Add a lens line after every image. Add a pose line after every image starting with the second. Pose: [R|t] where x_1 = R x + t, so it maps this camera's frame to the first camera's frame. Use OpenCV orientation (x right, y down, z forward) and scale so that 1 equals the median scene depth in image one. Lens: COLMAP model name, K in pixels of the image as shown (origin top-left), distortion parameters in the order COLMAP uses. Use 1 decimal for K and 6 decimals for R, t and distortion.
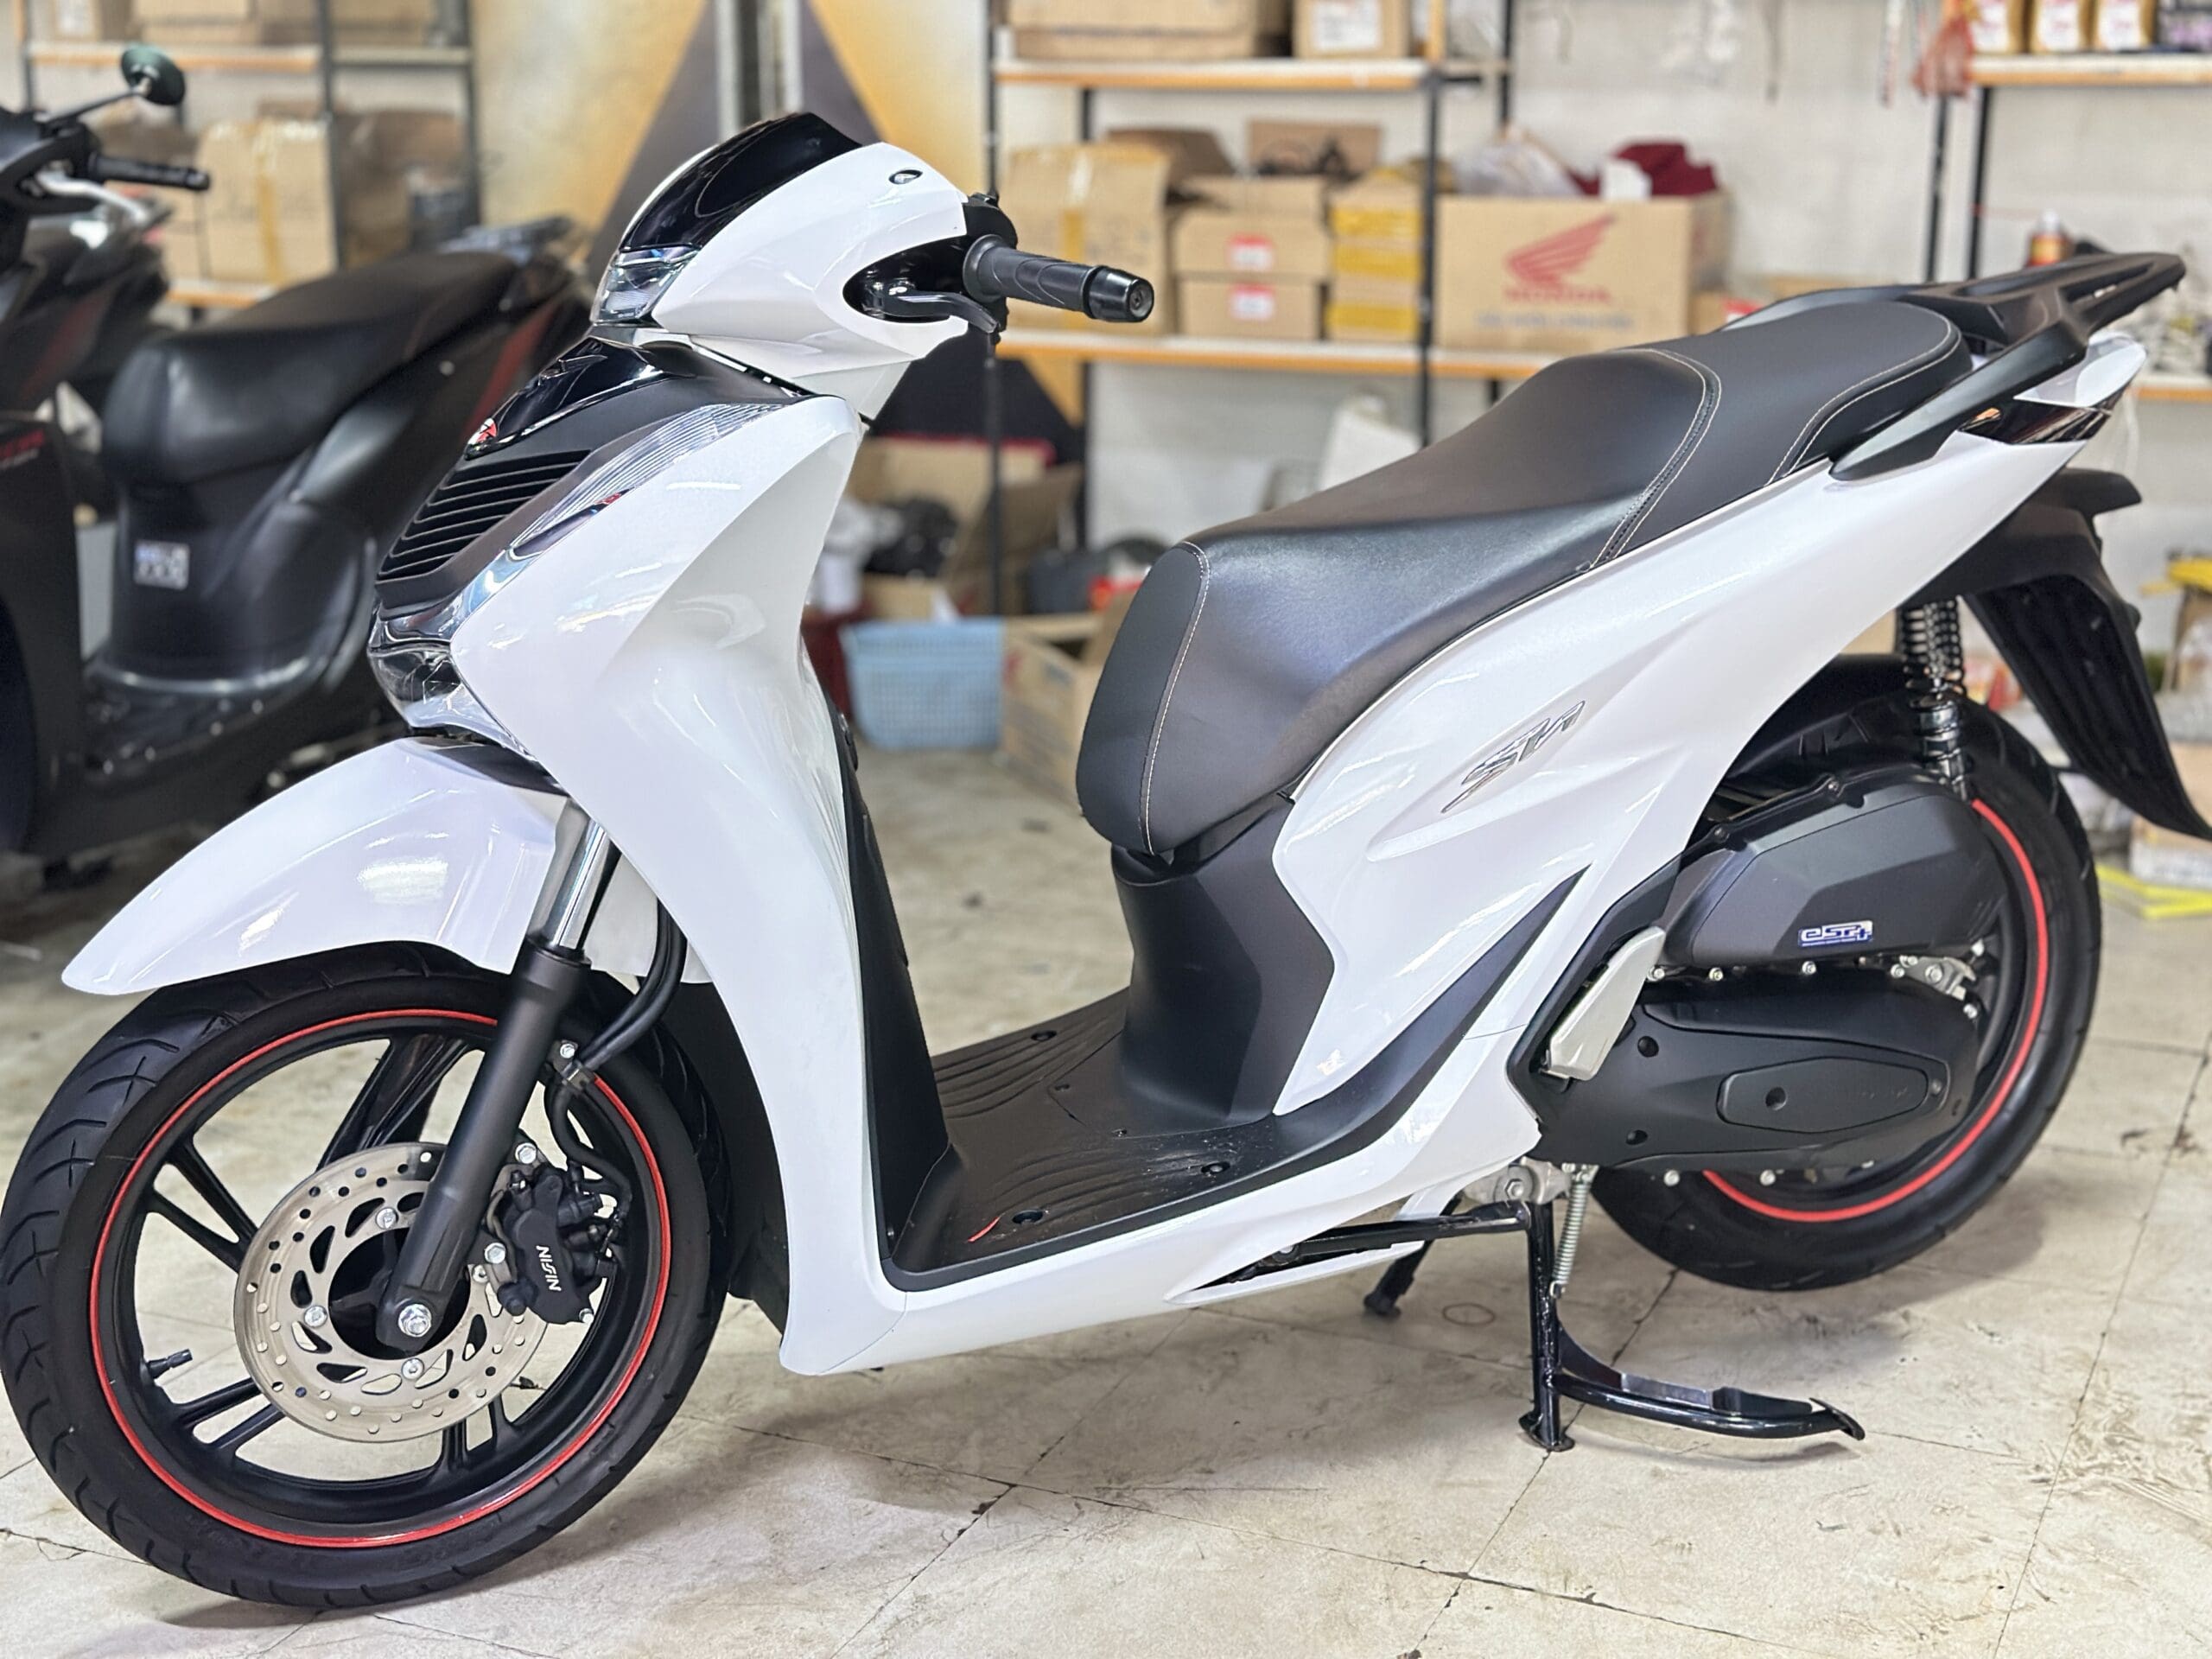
lens RADIAL K [[3009.2, 0, 1114.6], [0, 3009.2, 837.5], [0, 0, 1]] dist [0.141977, 0.000000]
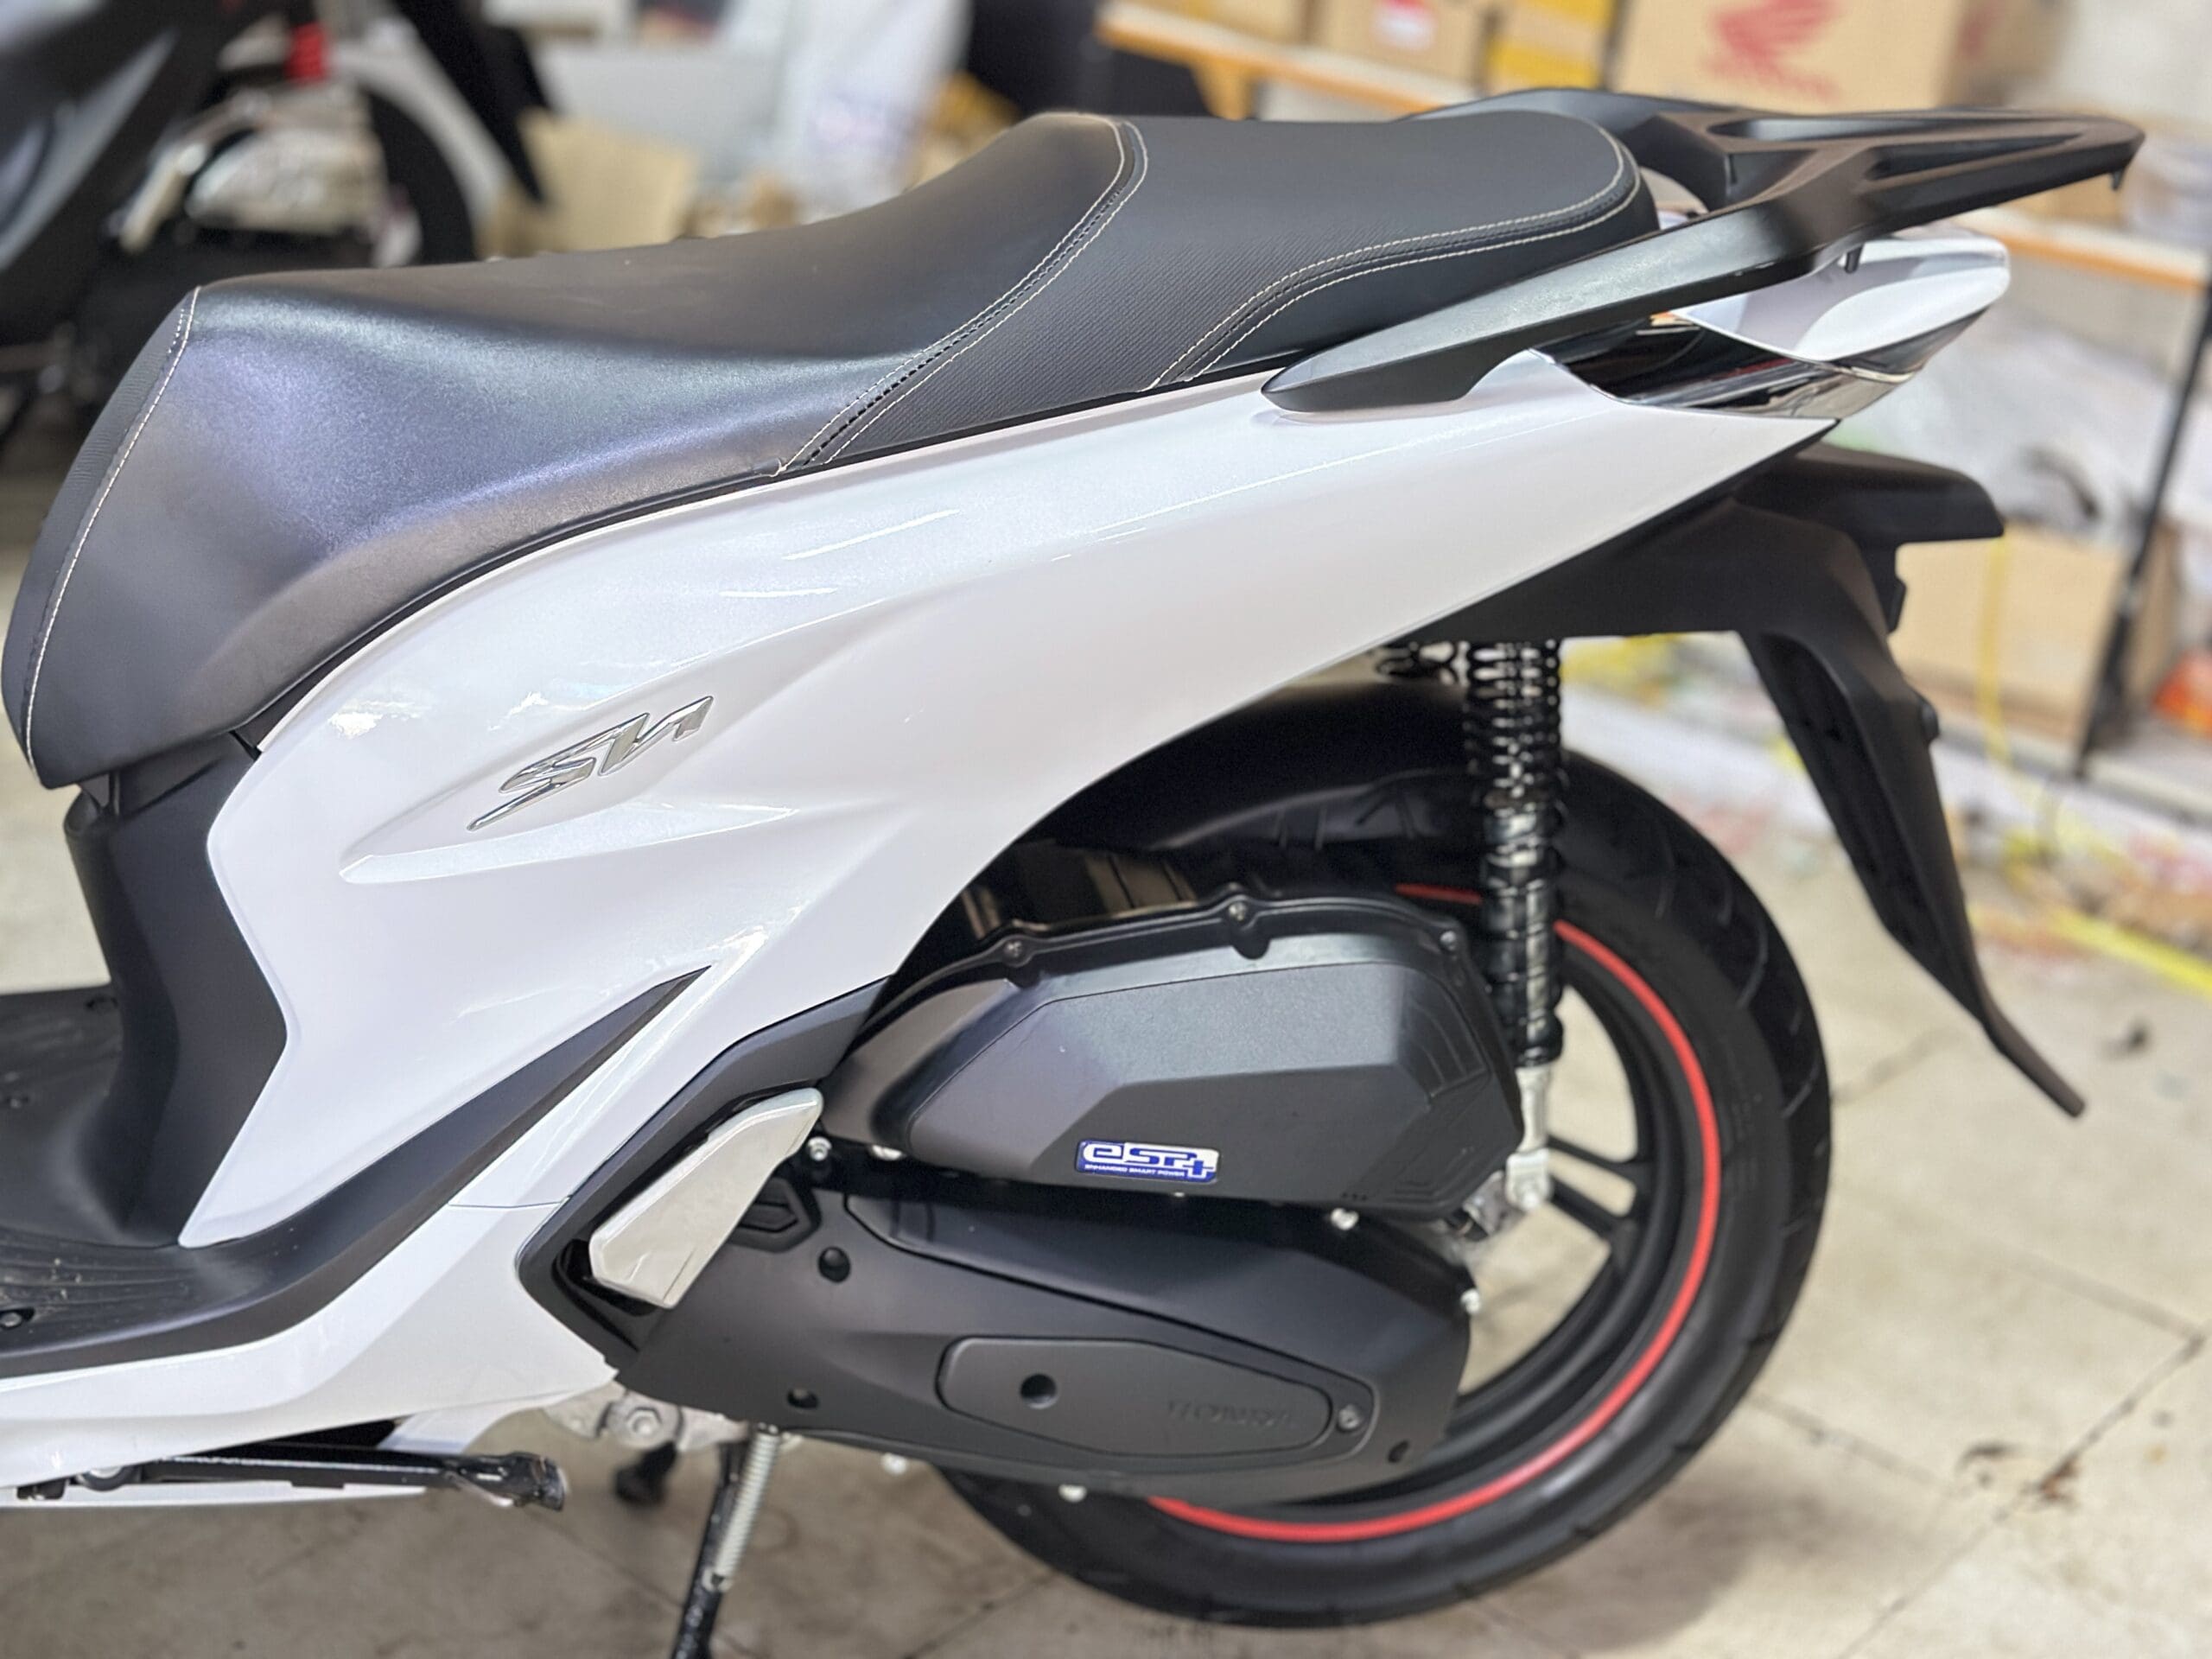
lens RADIAL K [[3009.2, 0, 1123.1], [0, 3009.2, 828.5], [0, 0, 1]] dist [0.141977, 0.000000]
pose [[0.959560, 0.217339, -0.178906, 0.336340], [-0.200214, 0.973671, 0.108991, -0.098094], [0.197884, -0.068764, 0.977811, 0.443082]]
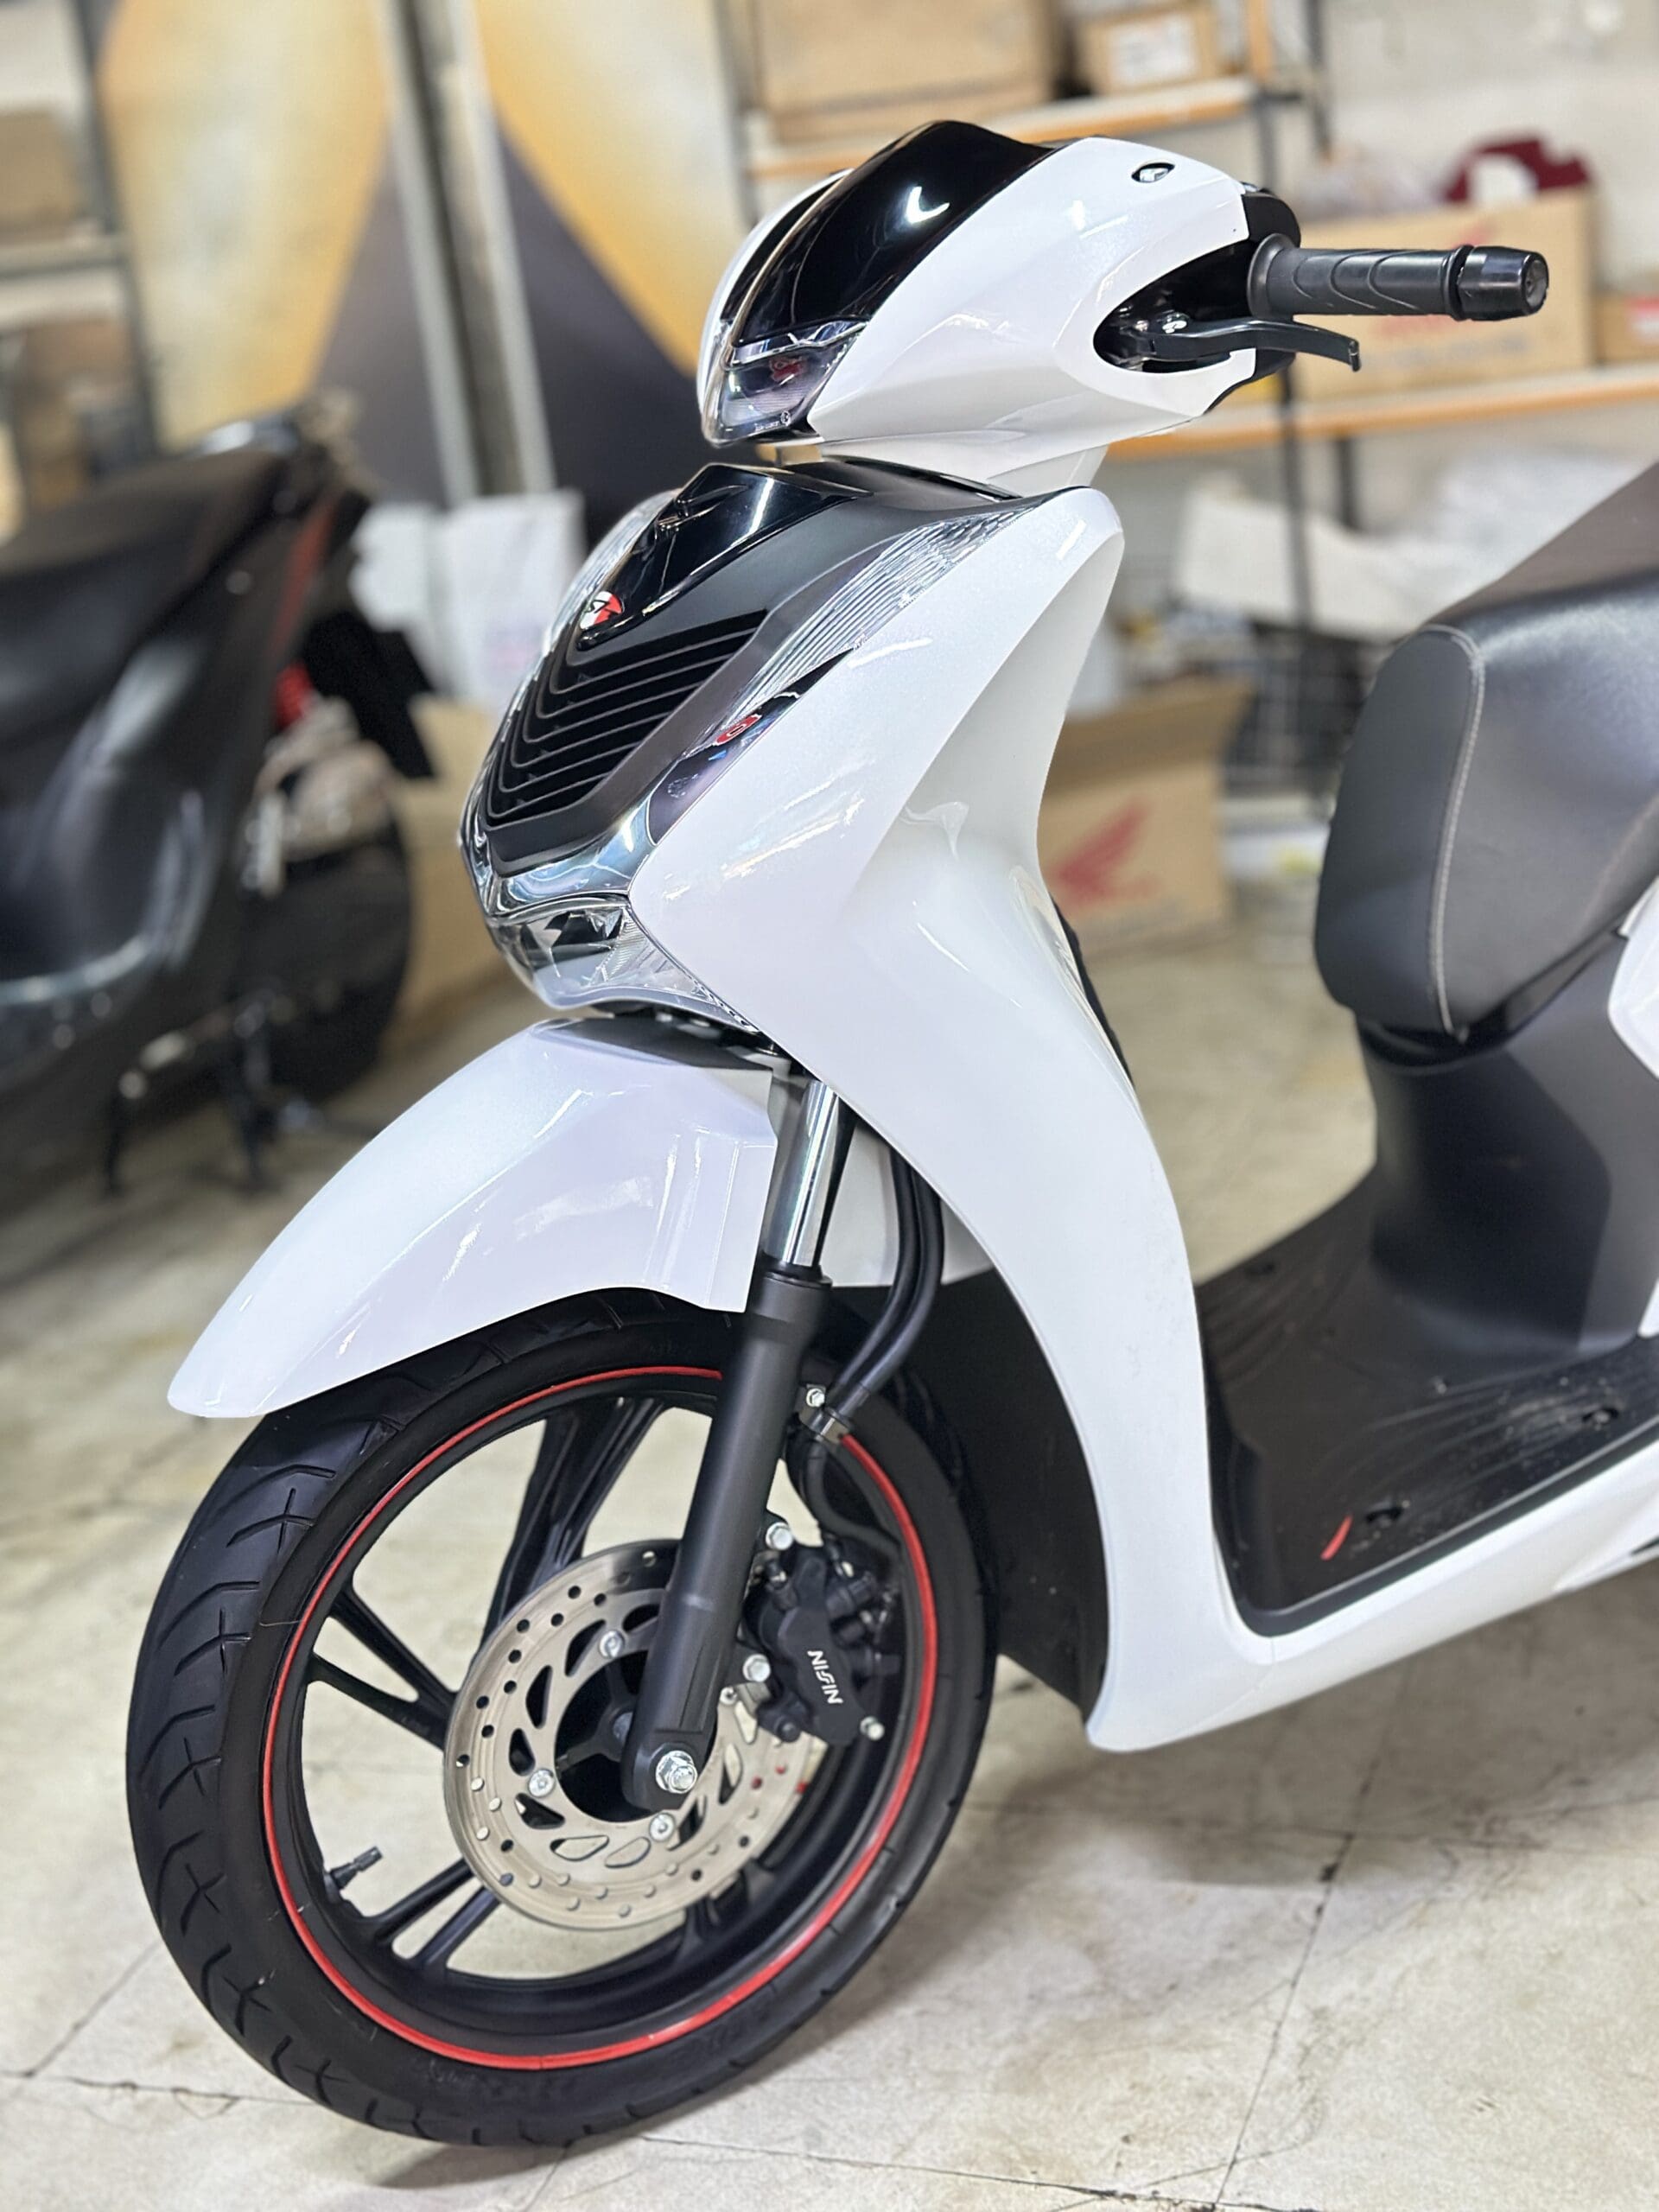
lens RADIAL K [[3009.2, 0, 817.0], [0, 3009.2, 1099.2], [0, 0, 1]] dist [0.141977, 0.000000]
pose [[0.988650, -0.146963, 0.031200, -0.180200], [0.145807, 0.988636, 0.036589, -0.029989], [-0.036222, -0.031625, 0.998843, 0.222253]]
